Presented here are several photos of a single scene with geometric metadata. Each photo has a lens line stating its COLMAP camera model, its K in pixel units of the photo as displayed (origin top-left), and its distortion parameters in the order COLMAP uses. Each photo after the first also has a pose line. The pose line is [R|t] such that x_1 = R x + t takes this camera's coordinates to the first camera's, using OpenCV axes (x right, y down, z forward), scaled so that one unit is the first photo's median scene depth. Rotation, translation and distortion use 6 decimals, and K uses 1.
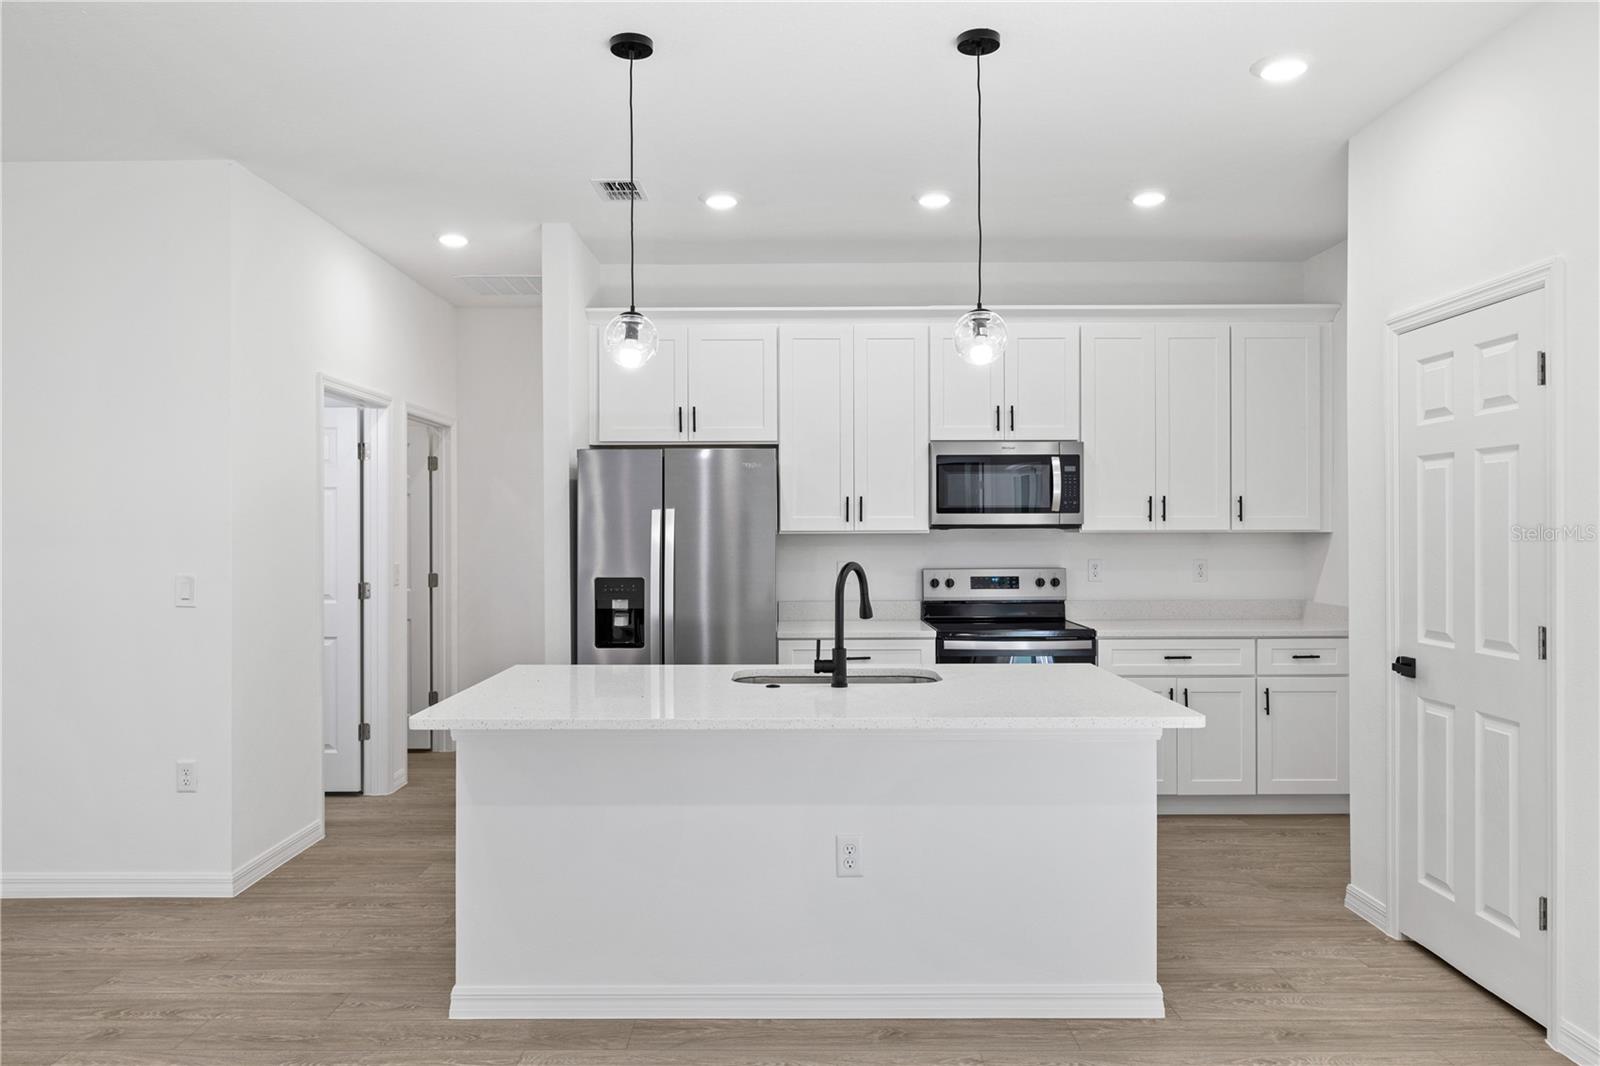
lens RADIAL K [[1081.3, 0, 791.0], [0, 1081.3, 533.5], [0, 0, 1]] dist [0.000638, 0.003178]
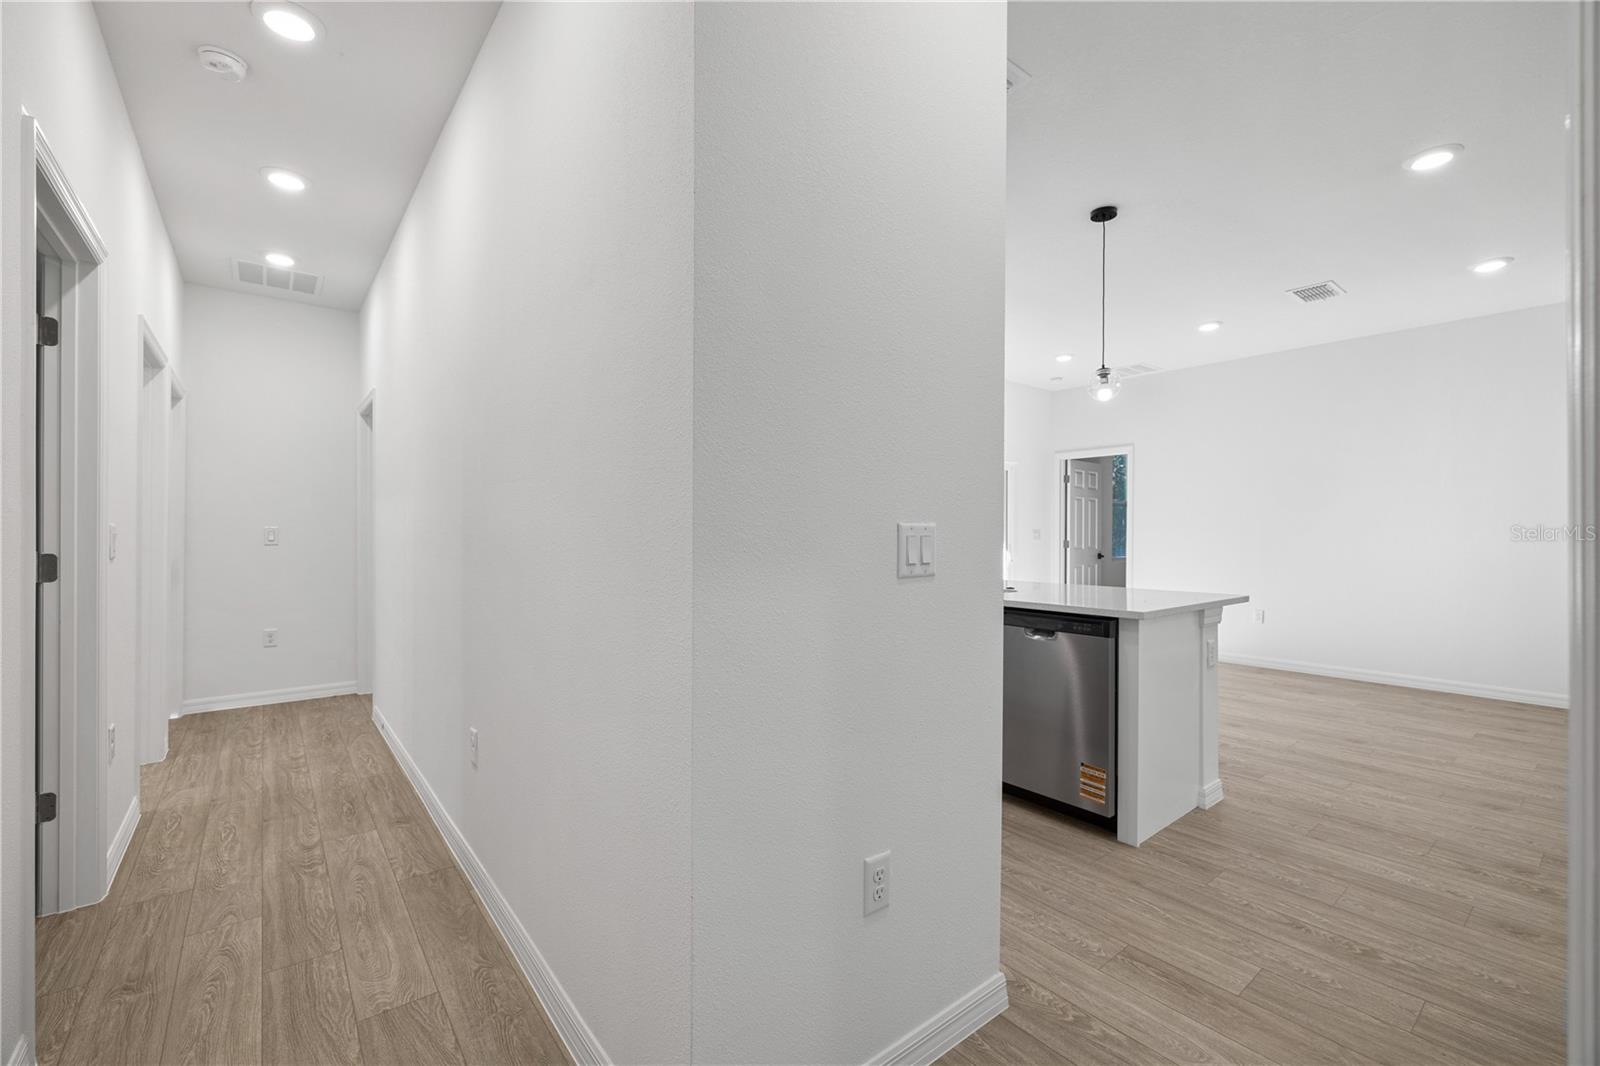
lens RADIAL K [[667.5, 0, 796.9], [0, 667.5, 529.7], [0, 0, 1]] dist [0.001371, -0.000181]
pose [[-0.623038, 0.003046, 0.782185, -0.416512], [0.002080, 0.999995, -0.002238, 0.032443], [-0.782189, 0.000233, -0.623042, 1.260161]]
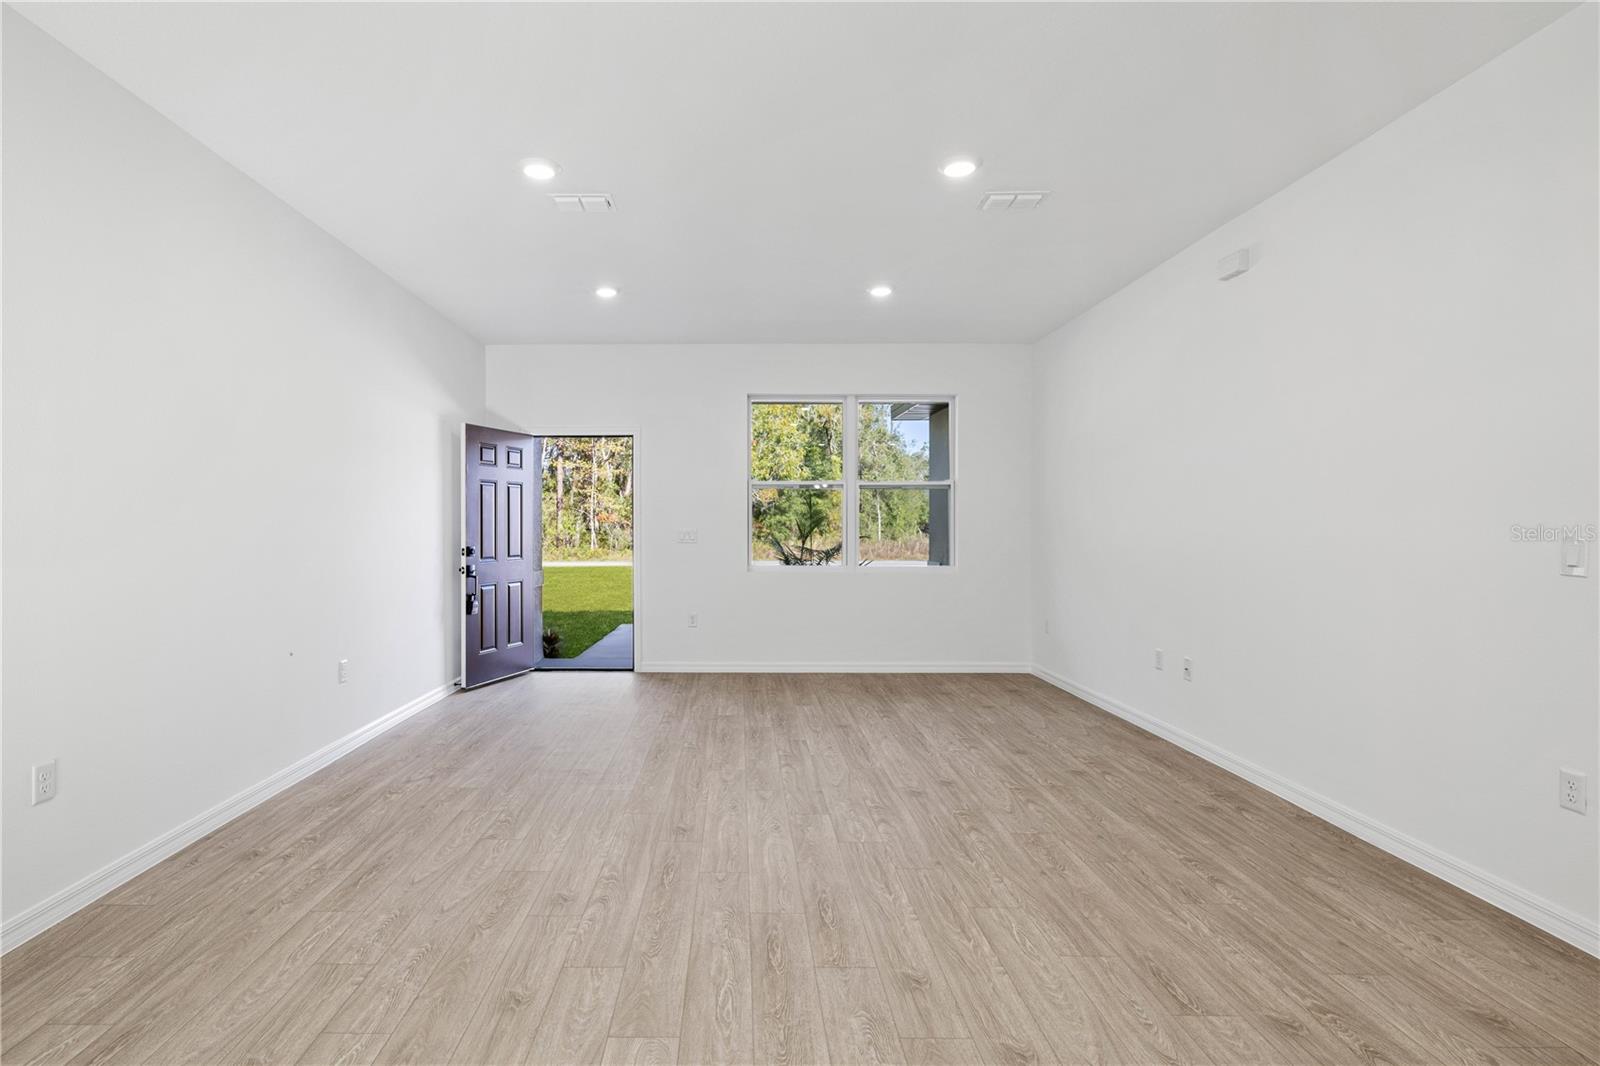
lens RADIAL K [[800.9, 0, 724.9], [0, 800.9, 526.9], [0, 0, 1]] dist [-0.003007, 0.000548]
pose [[-0.009016, 0.006122, -0.999941, 0.023086], [-0.004115, 0.999973, 0.006160, 0.024737], [0.999951, 0.004170, -0.008991, 0.309436]]
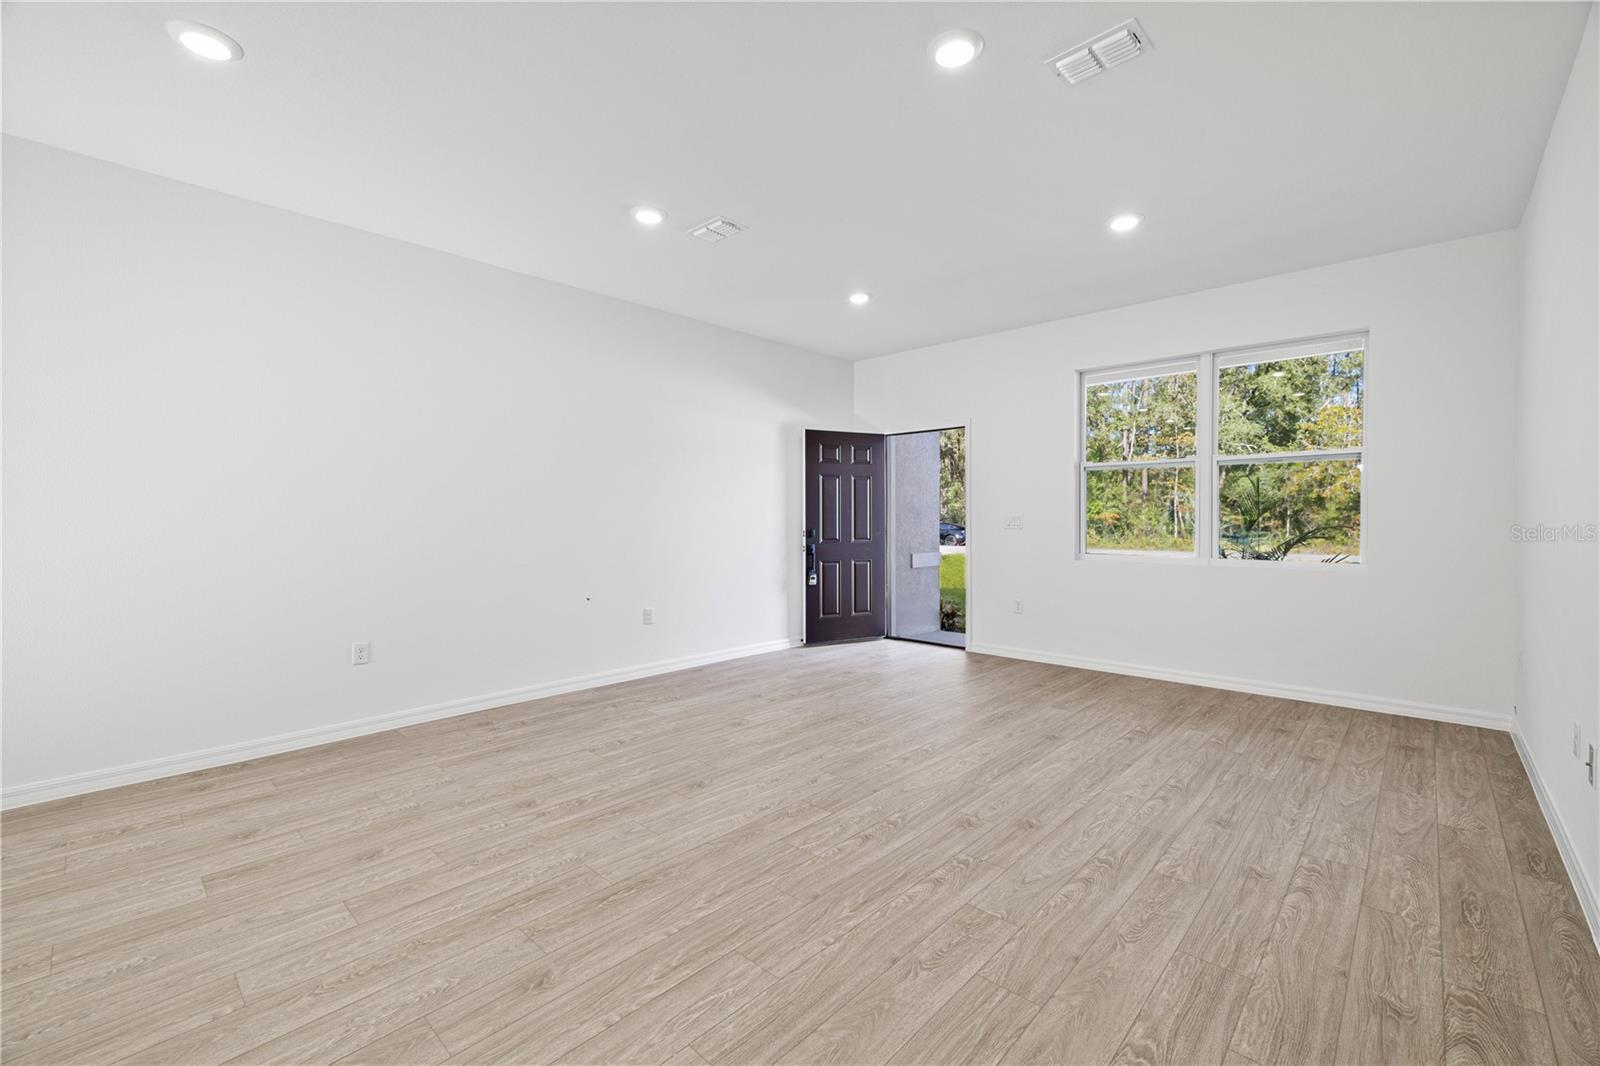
lens RADIAL K [[667.5, 0, 796.9], [0, 667.5, 529.7], [0, 0, 1]] dist [0.001371, -0.000181]
pose [[-0.680122, 0.019061, -0.732851, -0.249036], [0.002713, 0.999721, 0.023484, 0.034132], [0.733094, 0.013984, -0.679984, 0.727835]]
